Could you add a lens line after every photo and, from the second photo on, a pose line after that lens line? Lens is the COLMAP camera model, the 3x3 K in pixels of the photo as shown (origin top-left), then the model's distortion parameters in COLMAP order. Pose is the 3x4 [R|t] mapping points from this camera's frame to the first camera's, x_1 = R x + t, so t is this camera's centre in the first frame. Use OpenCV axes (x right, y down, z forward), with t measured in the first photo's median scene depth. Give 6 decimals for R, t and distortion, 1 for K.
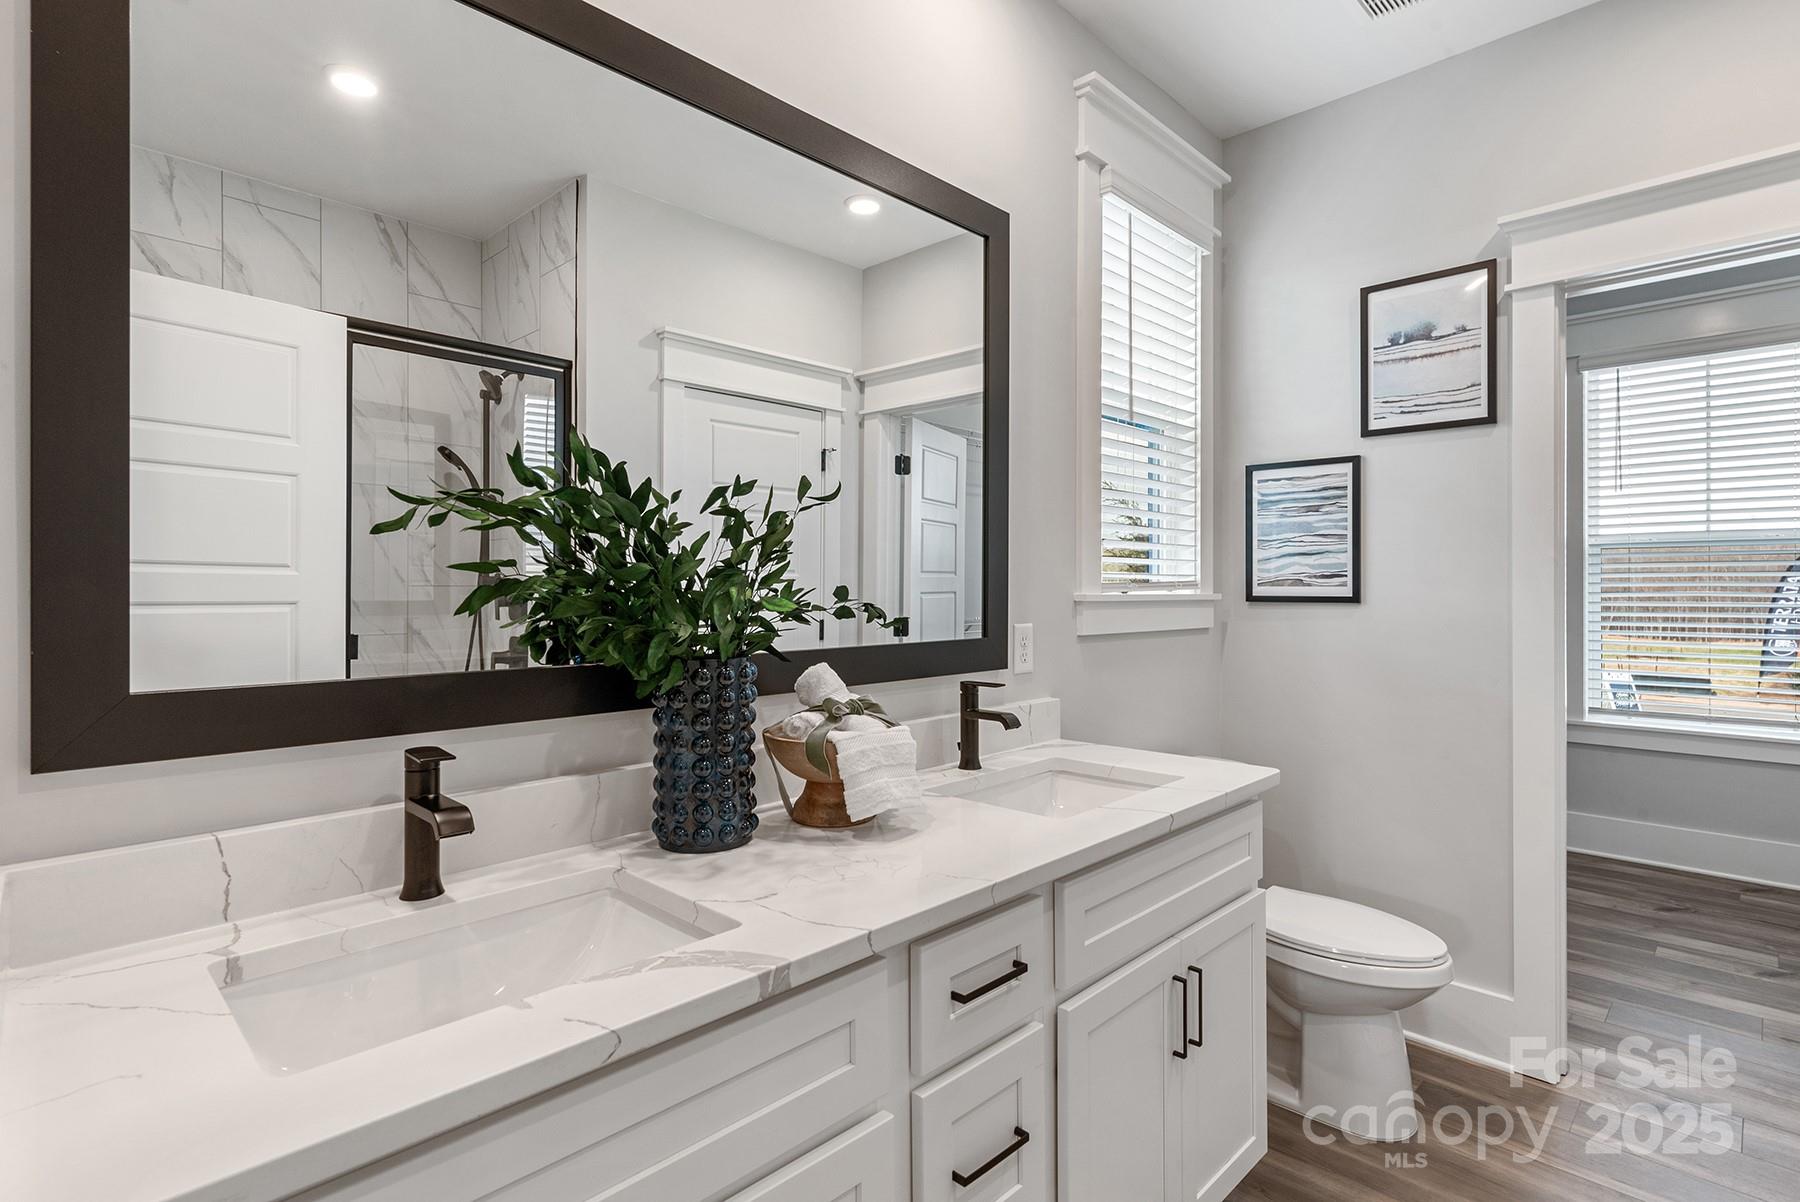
lens RADIAL K [[895.1, 0, 895.4], [0, 895.1, 589.1], [0, 0, 1]] dist [0.005170, 0.000356]
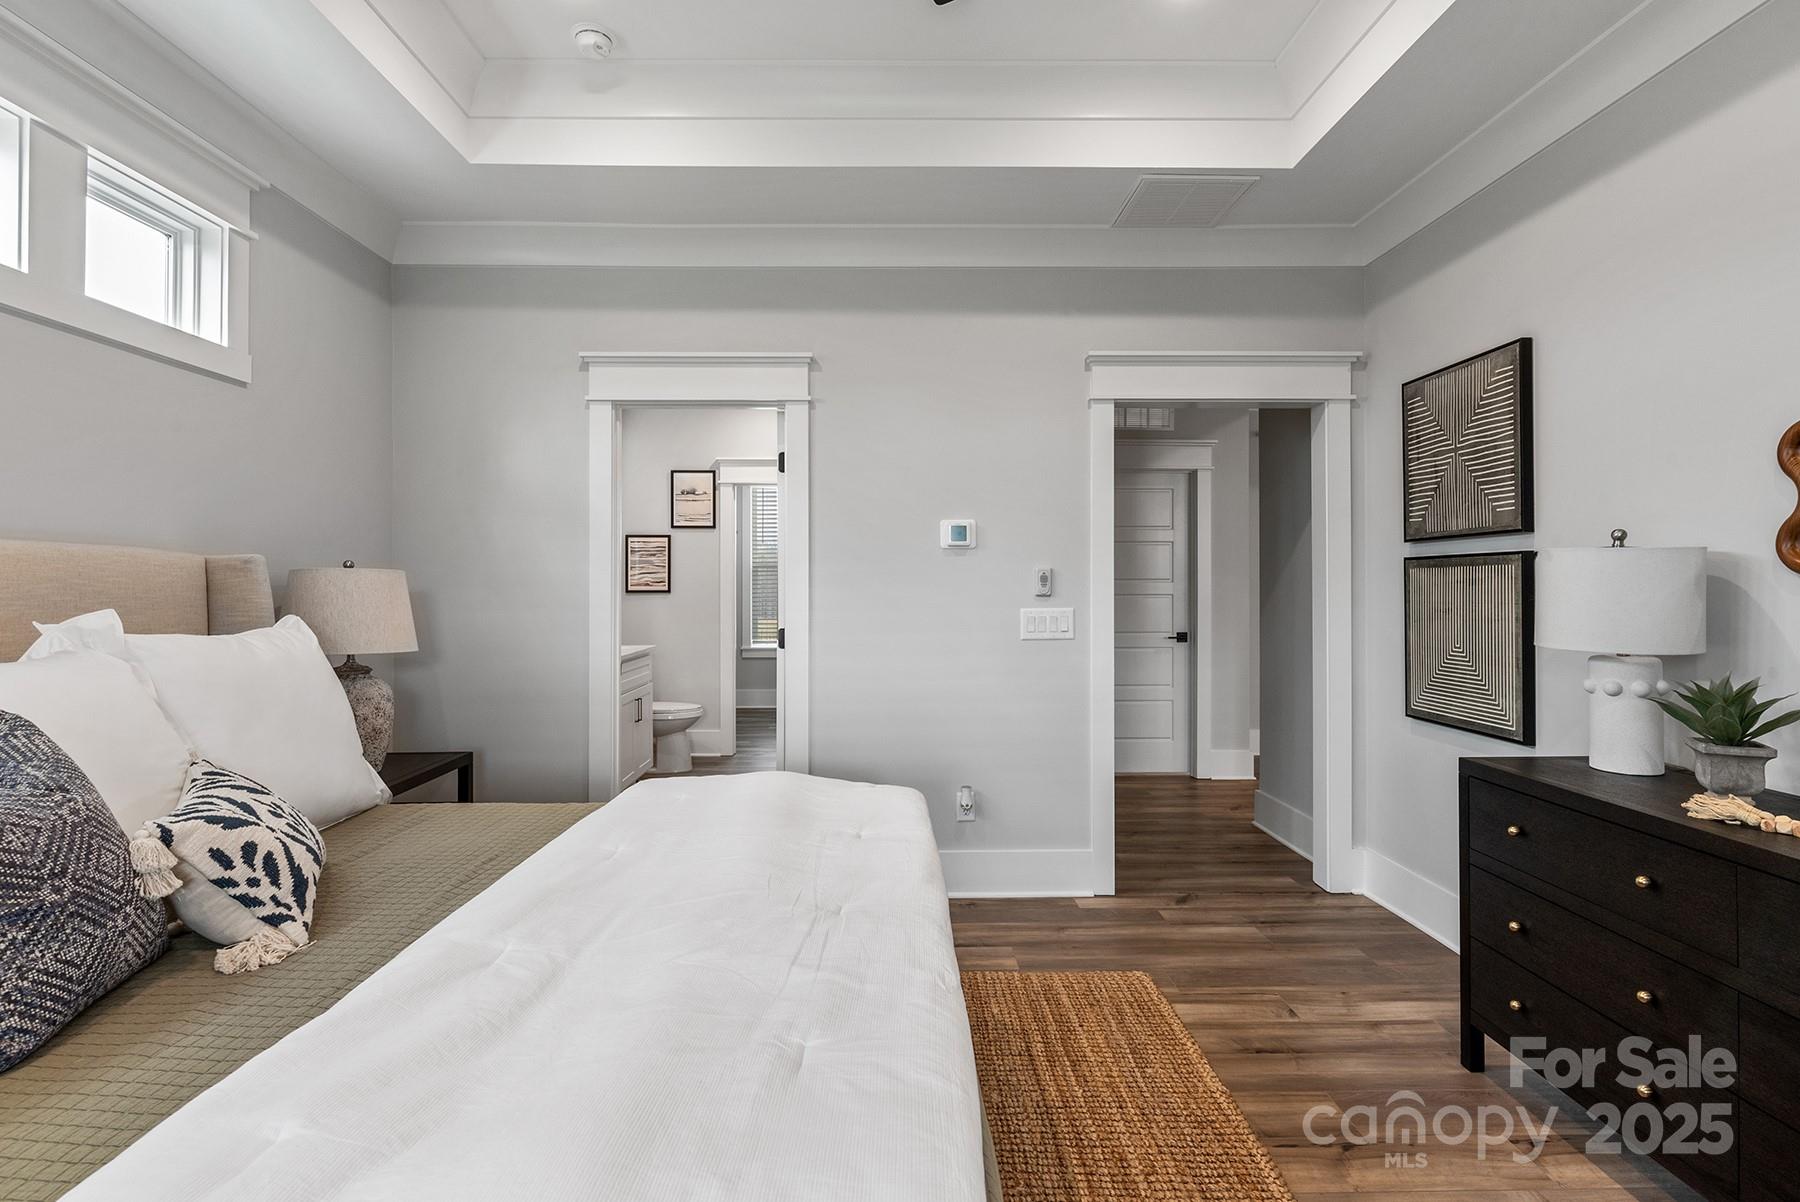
lens RADIAL K [[895.1, 0, 893.9], [0, 895.1, 595.0], [0, 0, 1]] dist [0.005170, 0.000356]
pose [[0.682364, 0.001195, 0.731012, -0.918594], [0.004274, 0.999975, -0.005623, 0.039144], [-0.731000, 0.006961, 0.682342, -1.213704]]
